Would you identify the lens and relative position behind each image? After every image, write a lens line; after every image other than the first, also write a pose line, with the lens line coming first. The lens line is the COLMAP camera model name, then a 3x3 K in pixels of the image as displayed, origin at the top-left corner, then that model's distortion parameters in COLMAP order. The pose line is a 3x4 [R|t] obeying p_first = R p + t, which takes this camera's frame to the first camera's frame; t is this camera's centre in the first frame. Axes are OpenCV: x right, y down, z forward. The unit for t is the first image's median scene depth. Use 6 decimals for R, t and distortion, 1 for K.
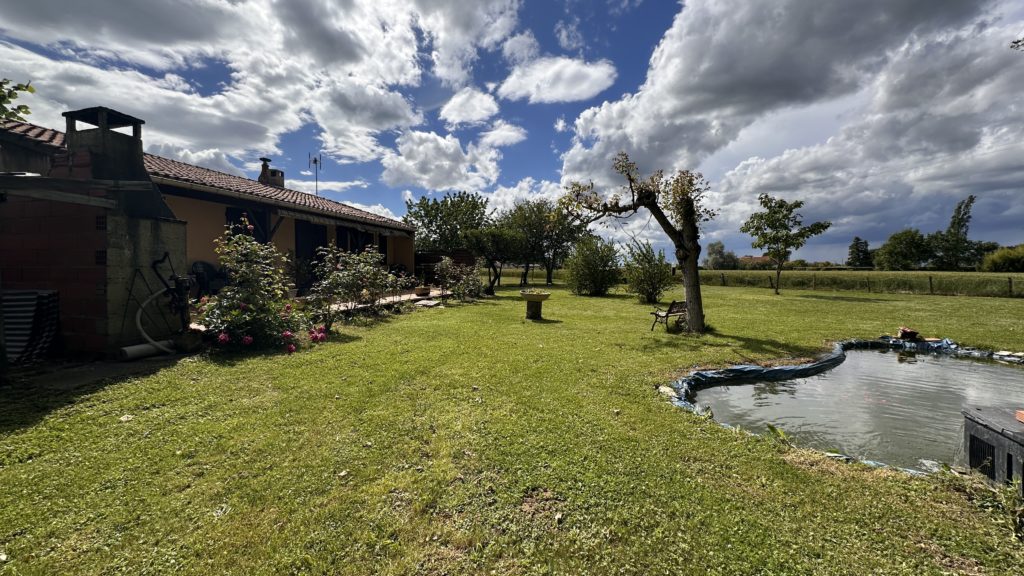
lens RADIAL K [[410.4, 0, 515.8], [0, 410.4, 303.2], [0, 0, 1]] dist [-0.002388, -0.000111]
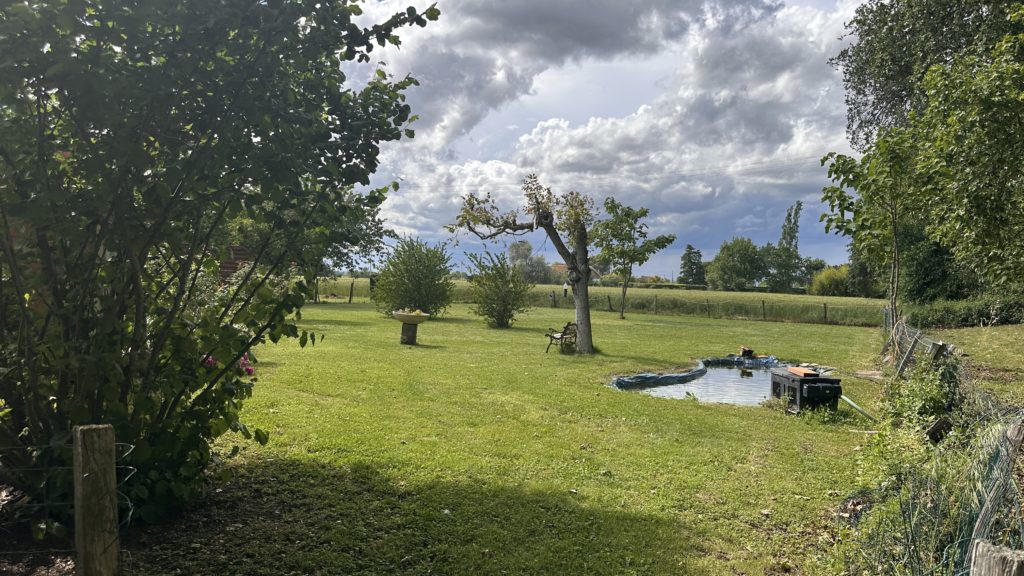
lens RADIAL K [[720.4, 0, 511.6], [0, 720.4, 286.2], [0, 0, 1]] dist [0.013171, 0.000514]
pose [[0.898775, 0.028005, 0.437515, -0.201699], [0.001616, 0.997739, -0.067185, 0.009663], [-0.438407, 0.061091, 0.896698, -0.206383]]
